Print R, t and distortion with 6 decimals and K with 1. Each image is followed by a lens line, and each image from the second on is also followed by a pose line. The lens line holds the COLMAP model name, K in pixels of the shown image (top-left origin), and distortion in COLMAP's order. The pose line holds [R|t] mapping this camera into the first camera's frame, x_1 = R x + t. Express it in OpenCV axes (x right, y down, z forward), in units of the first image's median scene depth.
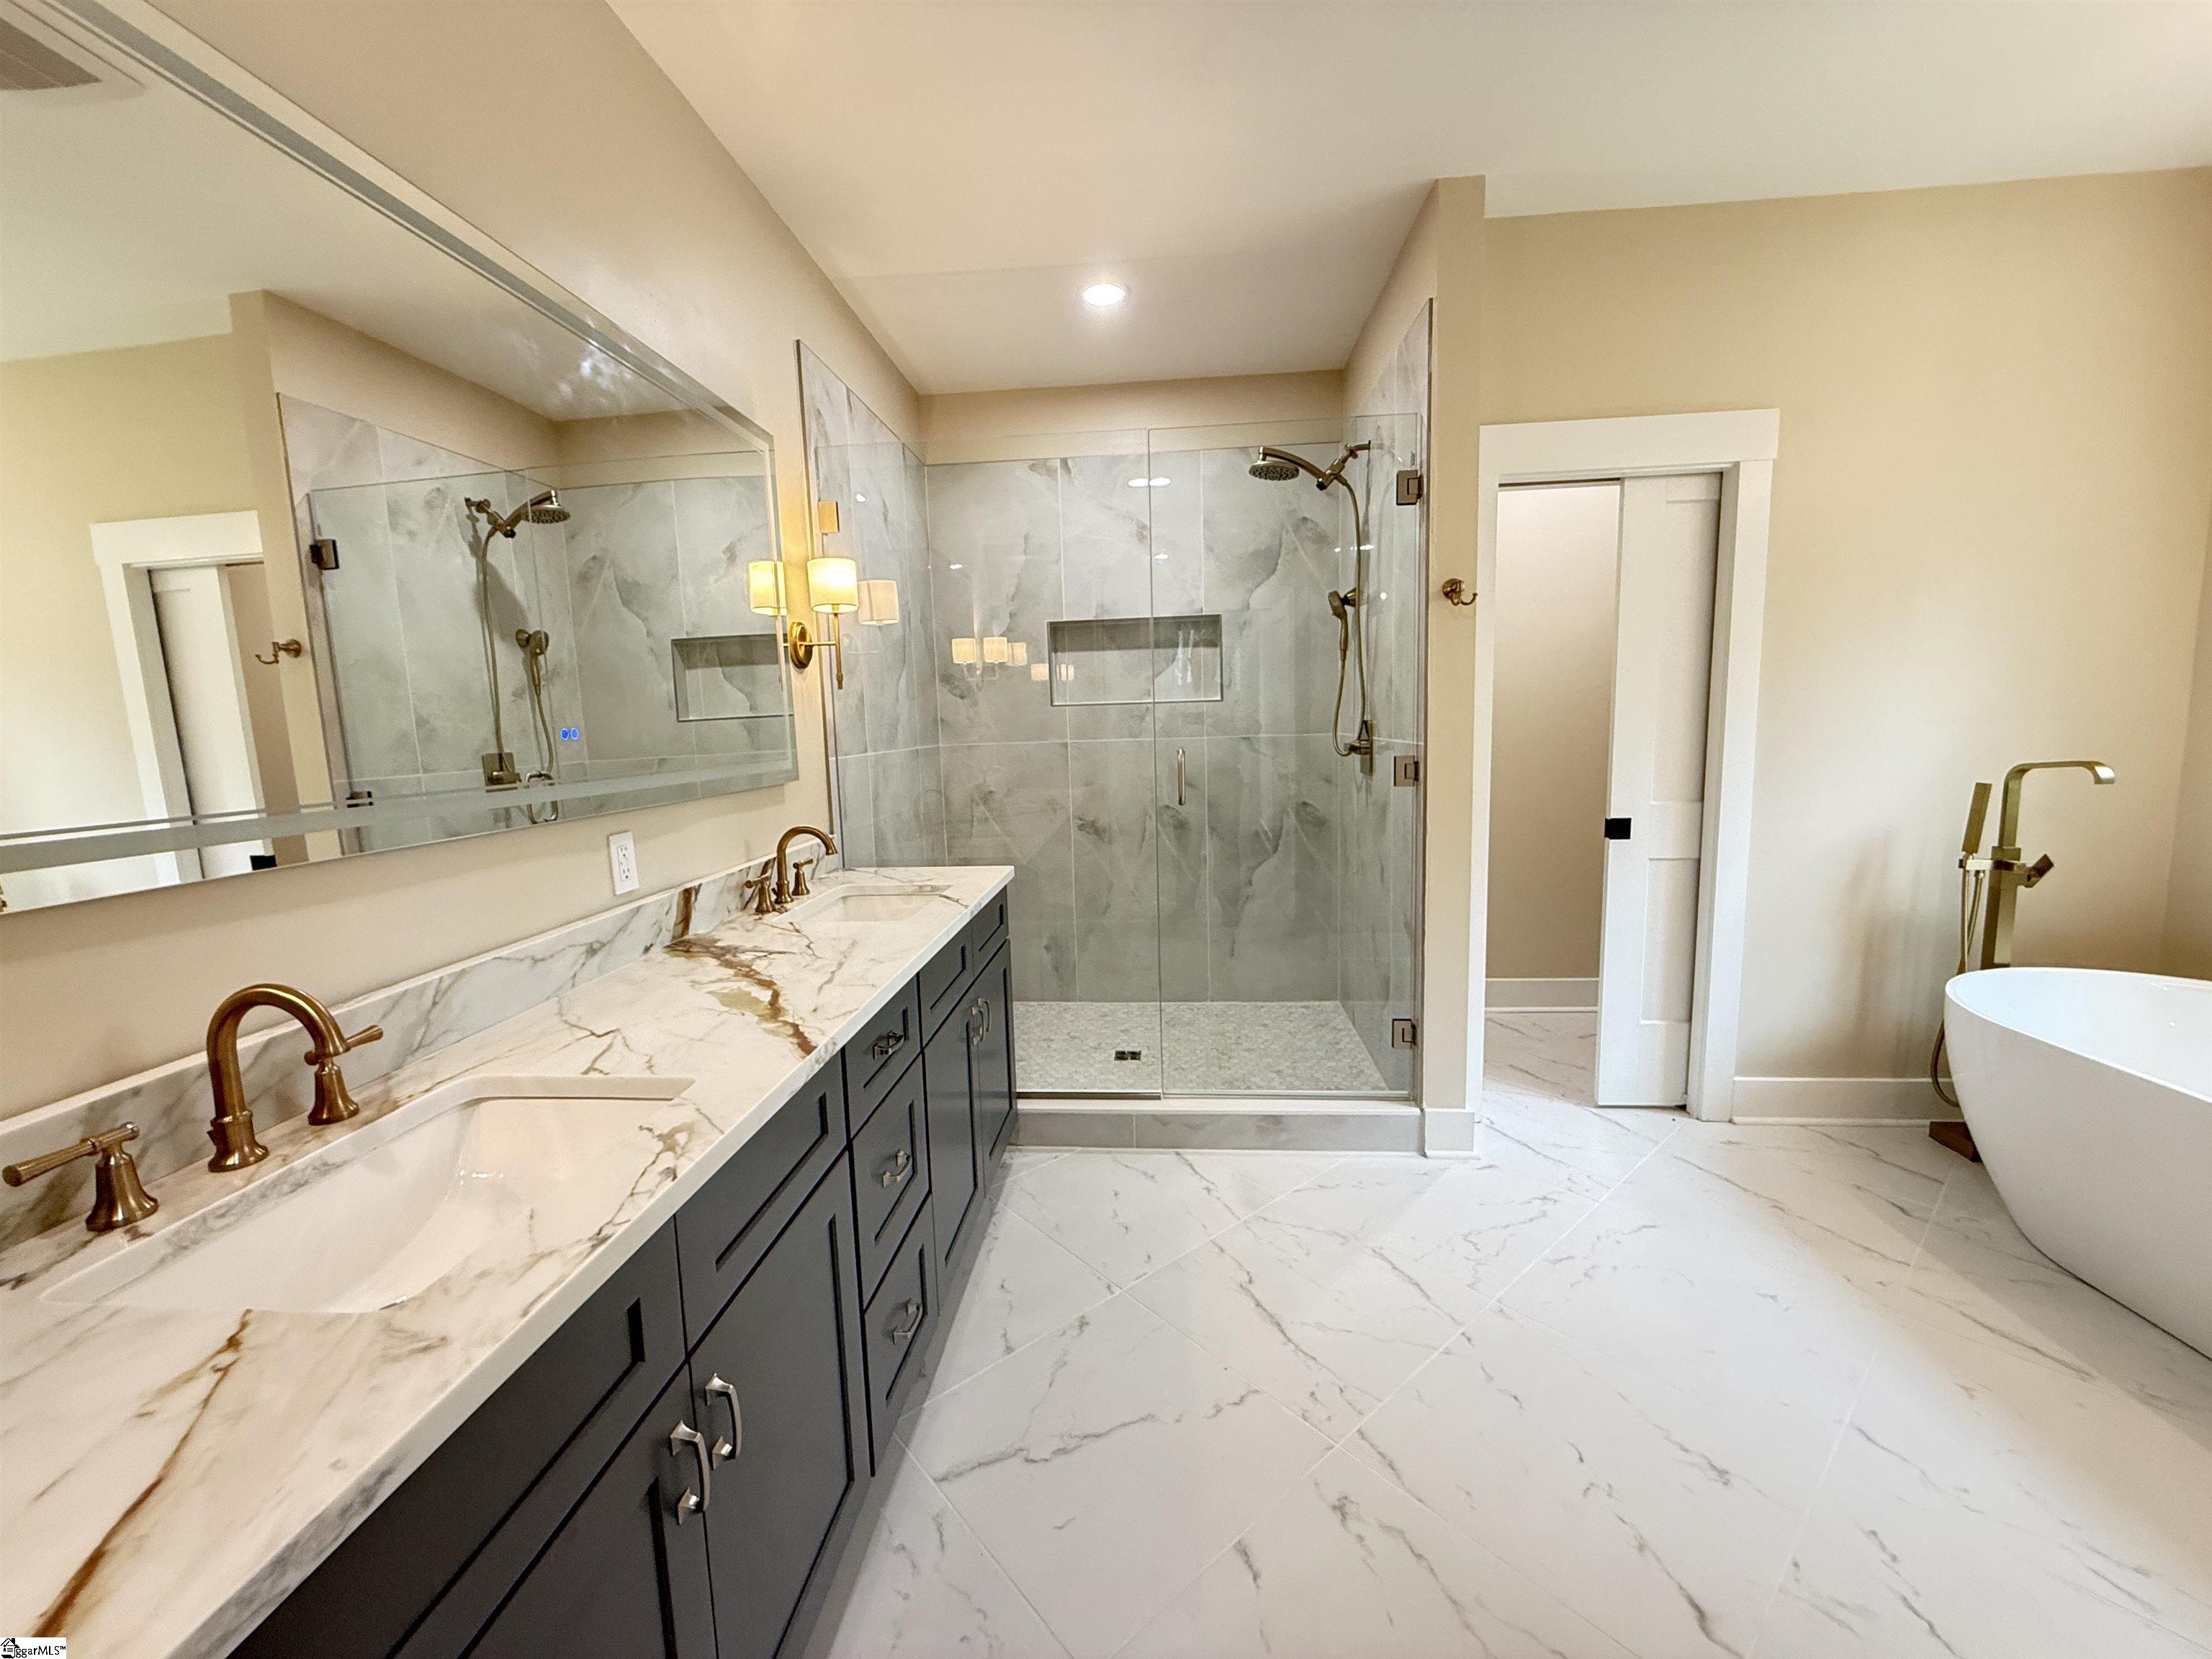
lens RADIAL K [[881.0, 0, 1102.8], [0, 881.0, 825.6], [0, 0, 1]] dist [-0.001257, -0.000164]
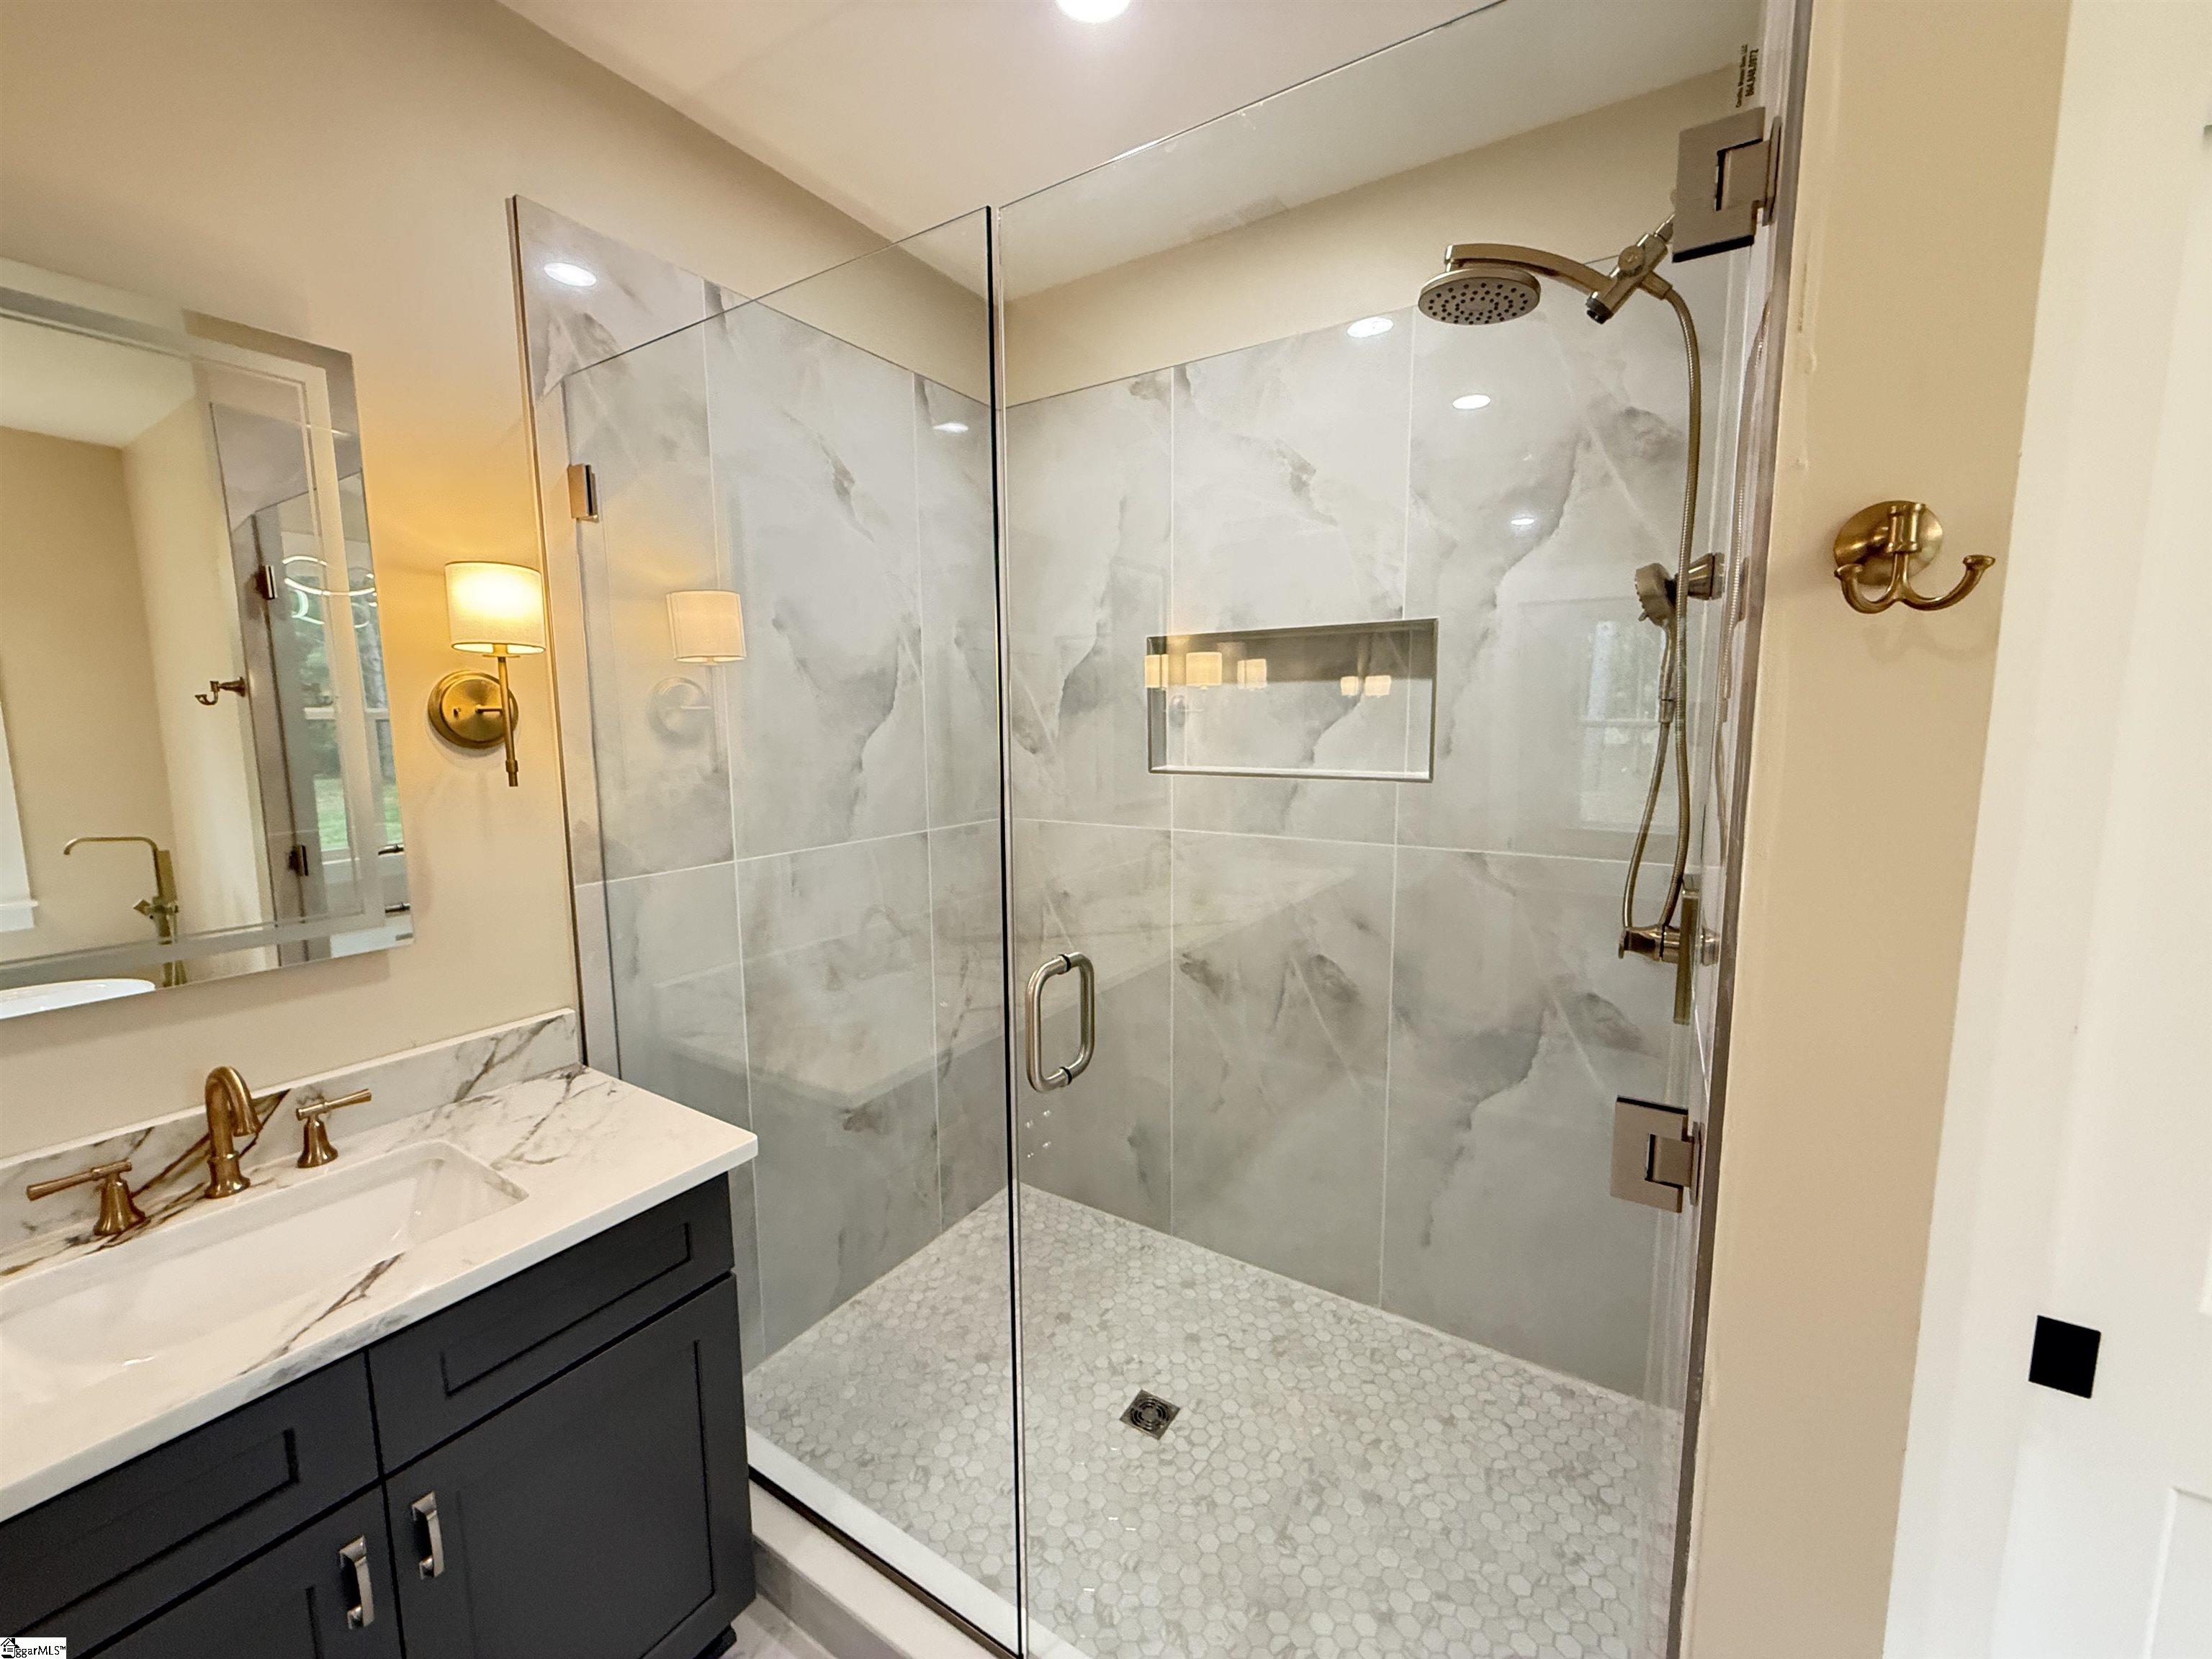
lens RADIAL K [[881.0, 0, 1104.9], [0, 881.0, 825.2], [0, 0, 1]] dist [-0.001257, -0.000164]
pose [[0.883288, 0.080847, -0.461808, 0.288948], [-0.075238, 0.996697, 0.030583, -0.160896], [0.462755, 0.007732, 0.886453, 0.603786]]
